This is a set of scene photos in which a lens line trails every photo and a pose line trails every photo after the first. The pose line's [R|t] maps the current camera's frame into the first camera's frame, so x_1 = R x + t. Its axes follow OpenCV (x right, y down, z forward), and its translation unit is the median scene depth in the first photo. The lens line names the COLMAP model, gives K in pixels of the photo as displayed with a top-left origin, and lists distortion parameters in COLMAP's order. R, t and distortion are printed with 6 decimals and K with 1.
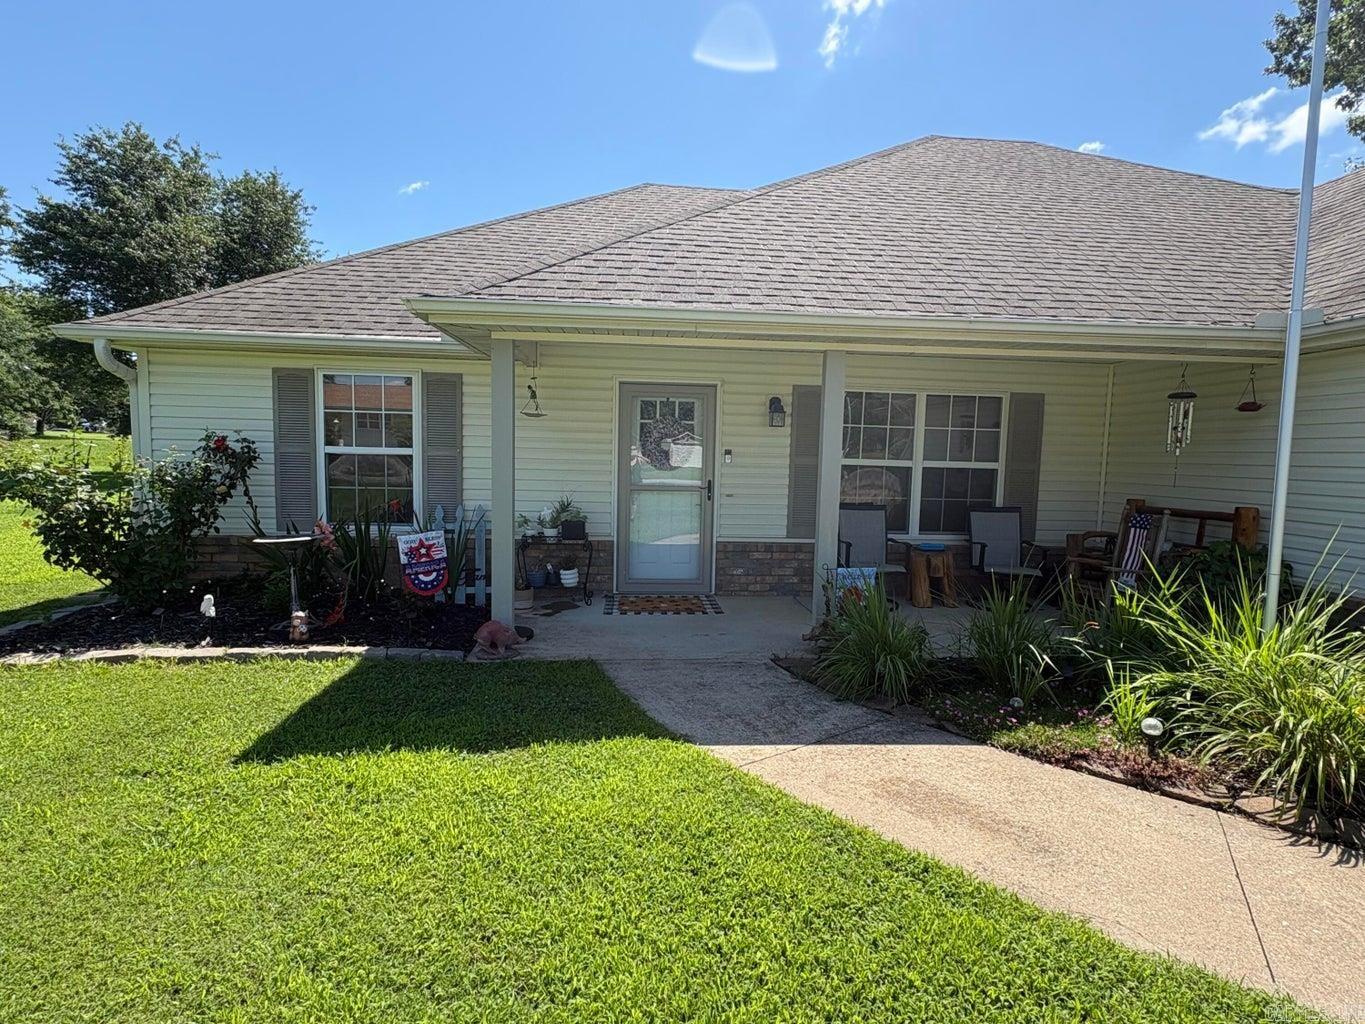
lens RADIAL K [[673.1, 0, 682.5], [0, 673.1, 512.0], [0, 0, 1]] dist [0.001387, 0.000771]
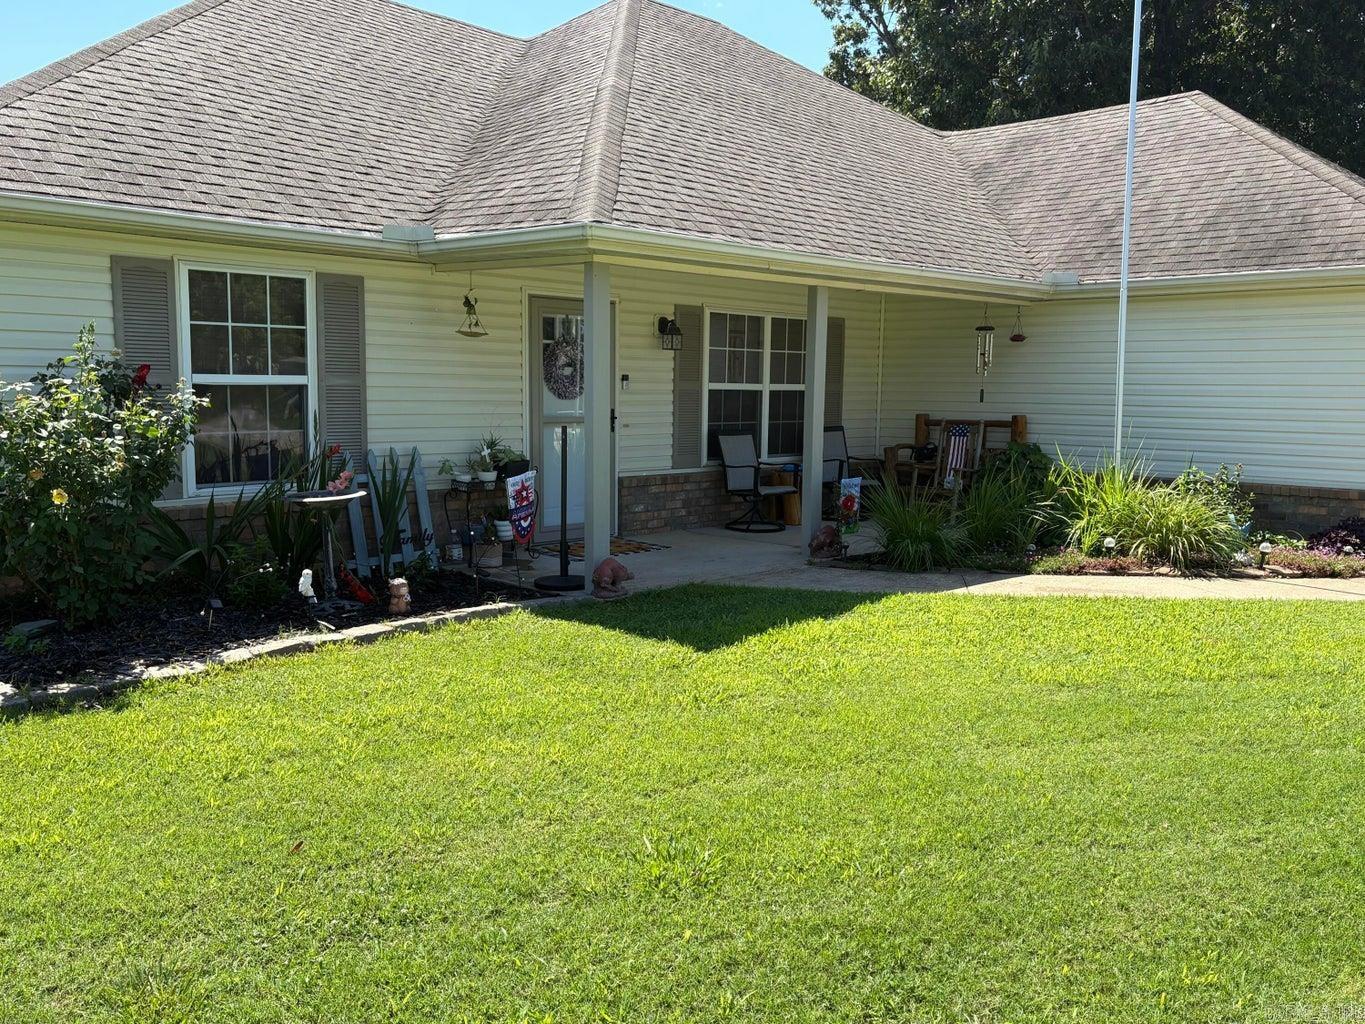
lens RADIAL K [[1138.0, 0, 682.5], [0, 1138.0, 512.0], [0, 0, 1]] dist [0.044536, -0.002803]
pose [[0.755949, -0.087613, 0.648741, -0.893609], [0.062268, 0.996134, 0.061971, 0.001238], [-0.651662, -0.006451, 0.758482, -0.211330]]
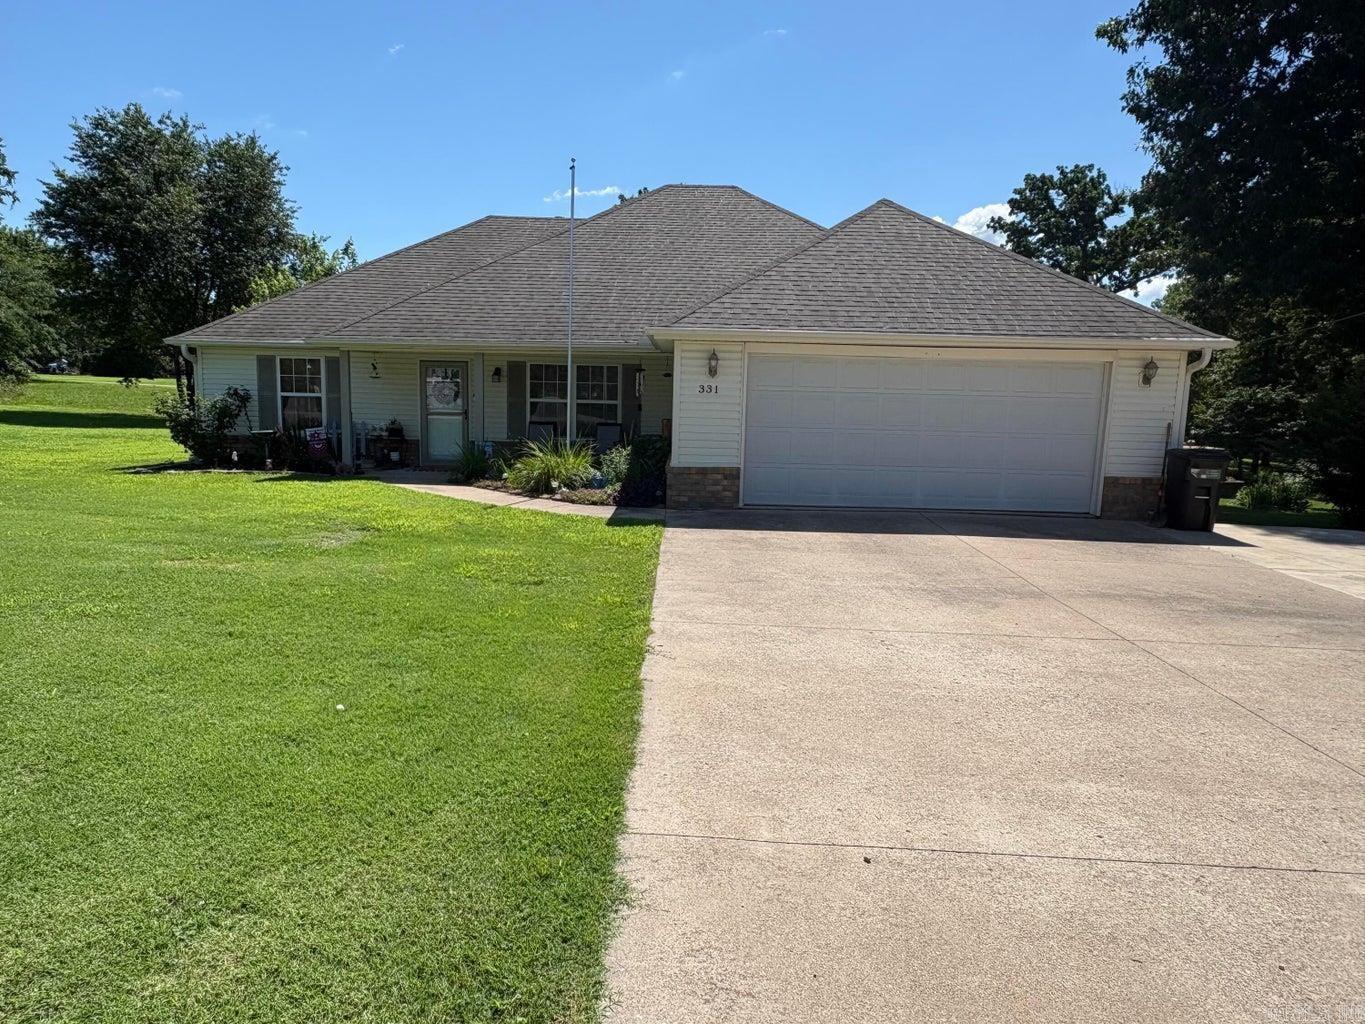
lens RADIAL K [[863.5, 0, 682.5], [0, 863.5, 512.0], [0, 0, 1]] dist [-0.026502, 0.028214]
pose [[0.996537, 0.012176, -0.082255, 0.901612], [-0.008591, 0.999004, 0.043797, 0.140450], [0.082706, -0.042939, 0.995649, -1.513438]]
